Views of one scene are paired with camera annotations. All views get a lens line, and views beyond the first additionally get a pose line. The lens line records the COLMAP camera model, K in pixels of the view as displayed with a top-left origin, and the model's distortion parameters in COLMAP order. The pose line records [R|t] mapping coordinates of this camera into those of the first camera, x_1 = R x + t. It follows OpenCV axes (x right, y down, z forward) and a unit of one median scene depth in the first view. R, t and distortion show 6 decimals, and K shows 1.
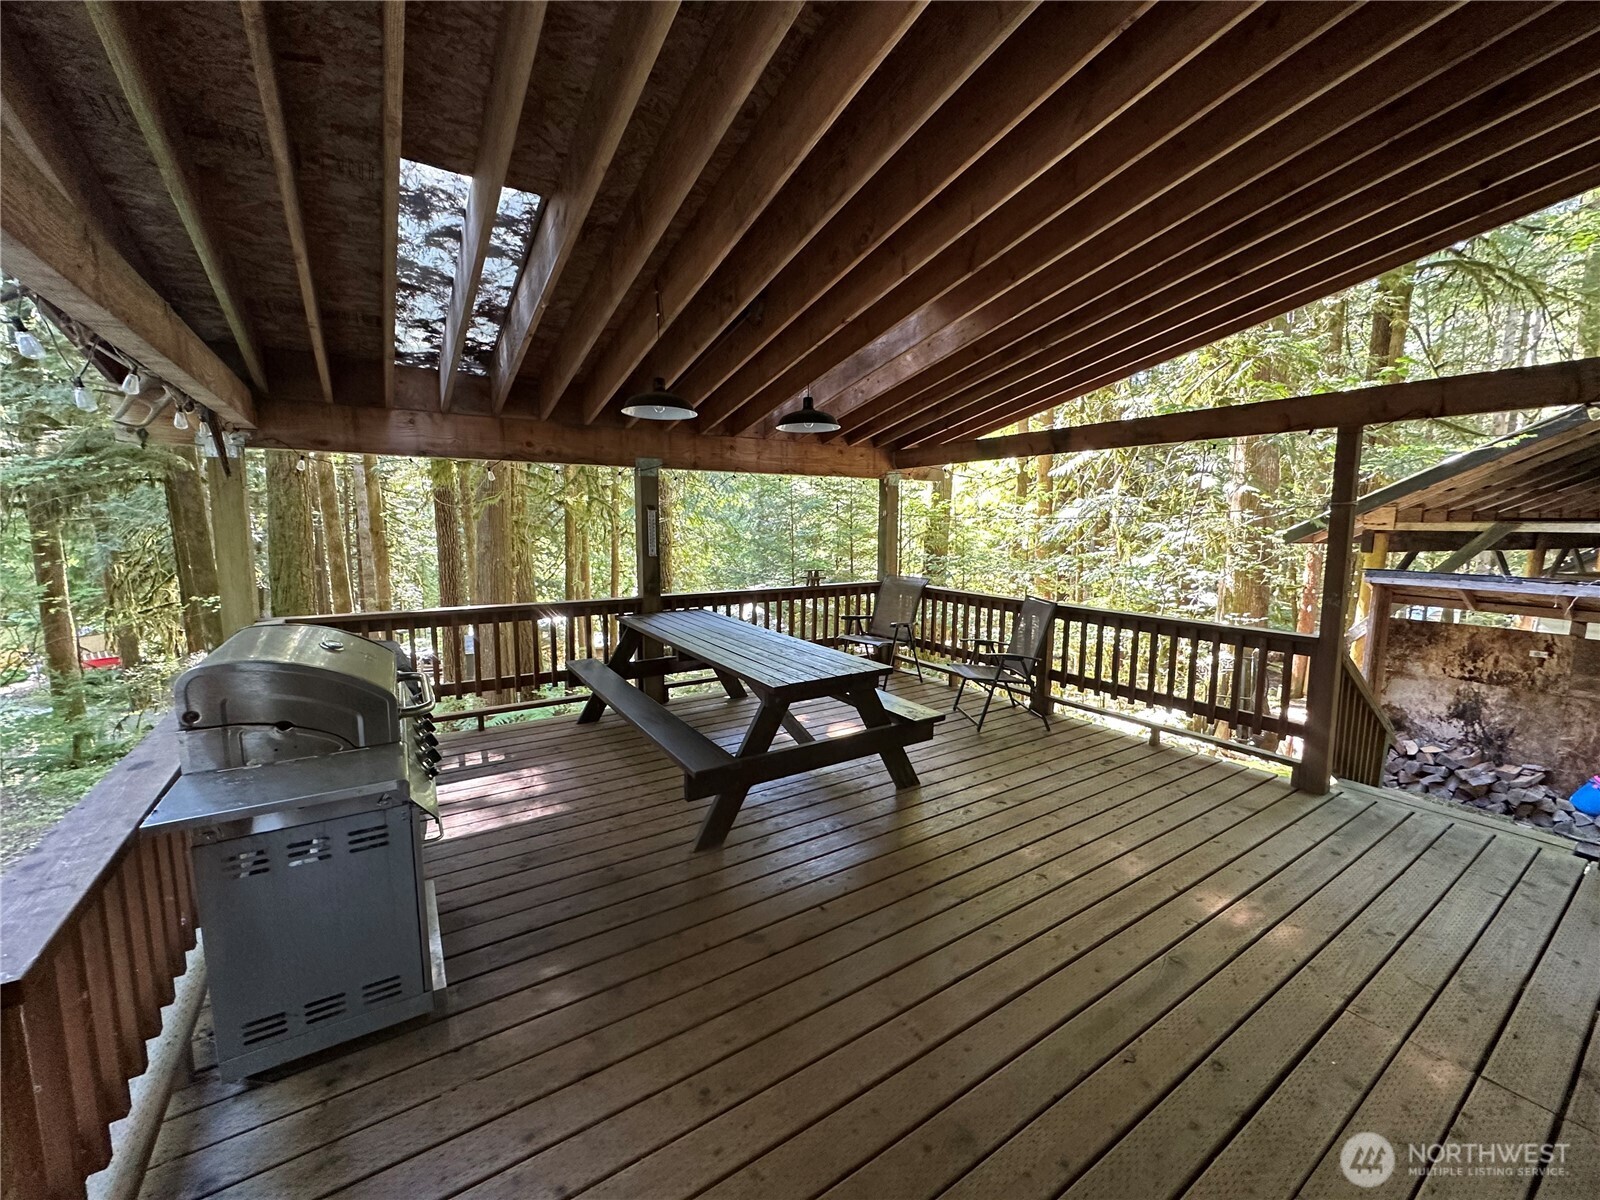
lens RADIAL K [[638.0, 0, 800.0], [0, 638.0, 600.0], [0, 0, 1]] dist [-0.003201, 0.000012]
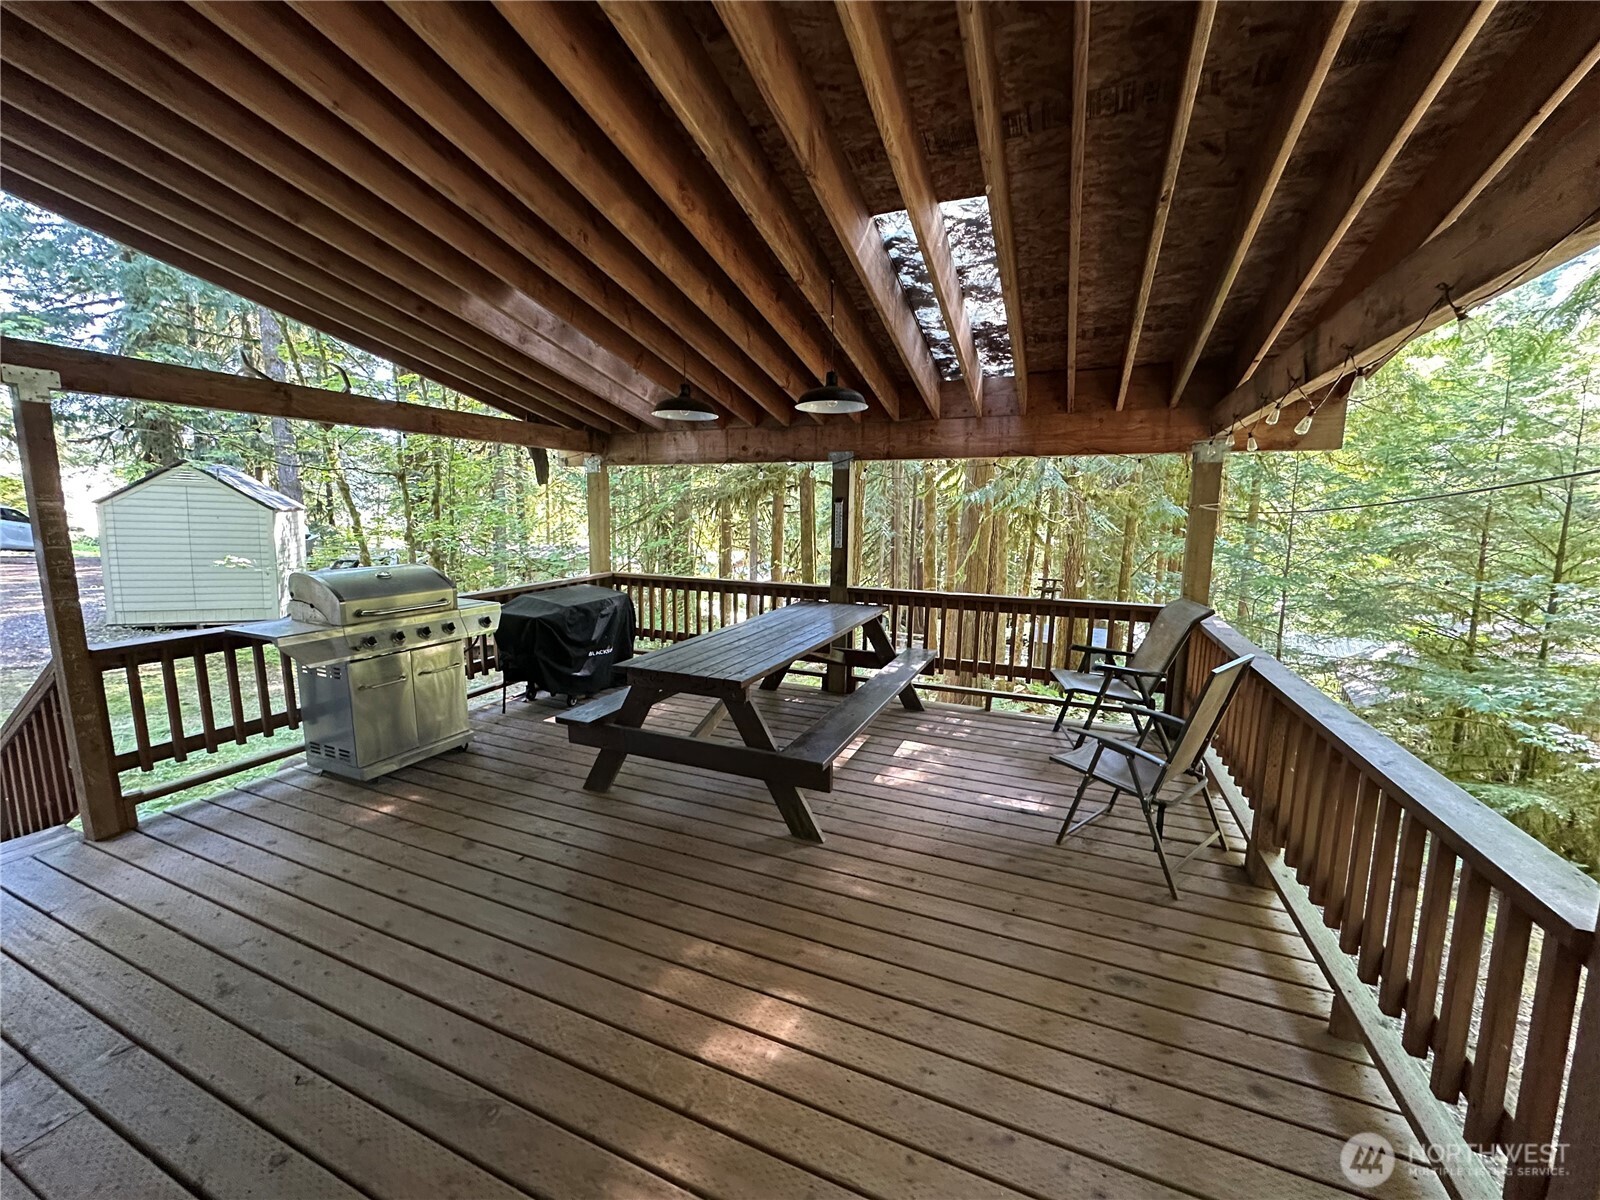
lens RADIAL K [[638.0, 0, 800.0], [0, 638.0, 600.0], [0, 0, 1]] dist [-0.003201, 0.000012]
pose [[0.547603, 0.117685, -0.828421, 0.747500], [-0.111656, 0.991483, 0.067043, -0.059303], [0.829255, 0.055786, 0.556079, 0.485495]]
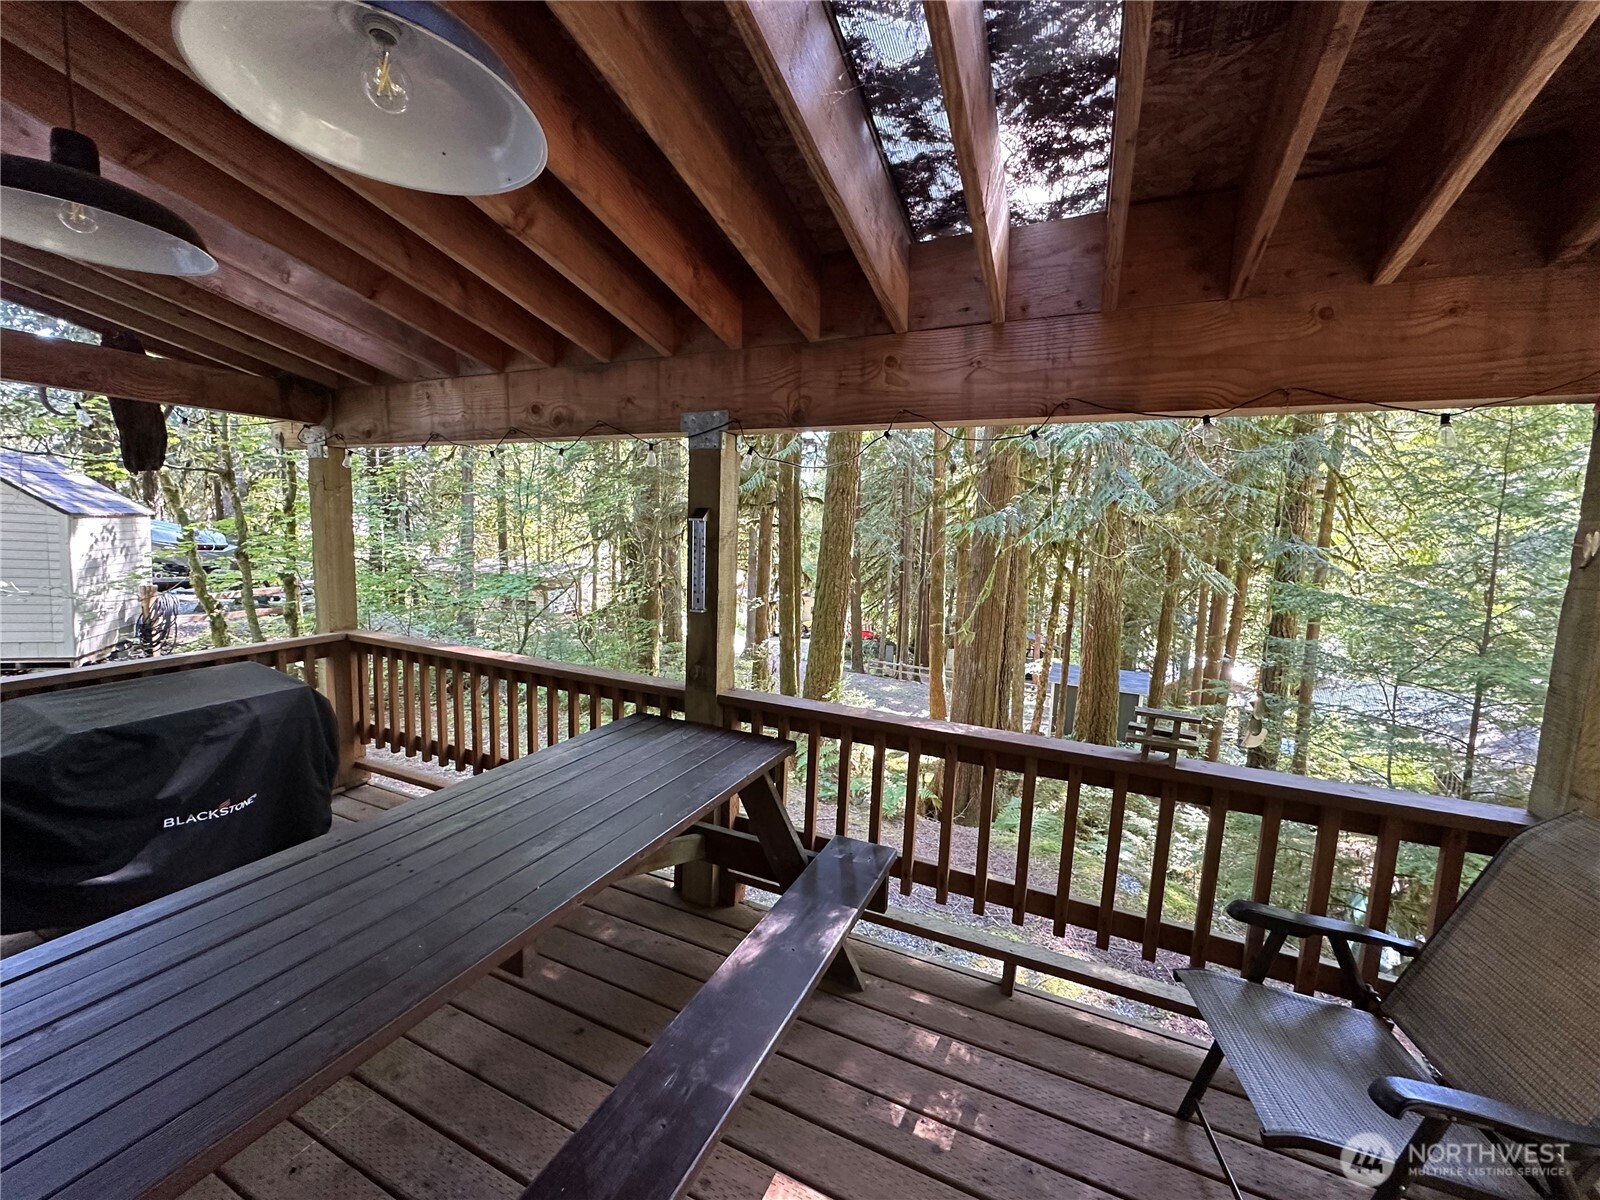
lens RADIAL K [[638.0, 0, 800.0], [0, 638.0, 600.0], [0, 0, 1]] dist [-0.003201, 0.000012]
pose [[0.527087, 0.105652, -0.843218, 0.280286], [-0.135656, 0.989978, 0.039244, -0.135726], [0.838914, 0.093703, 0.536137, 1.011559]]
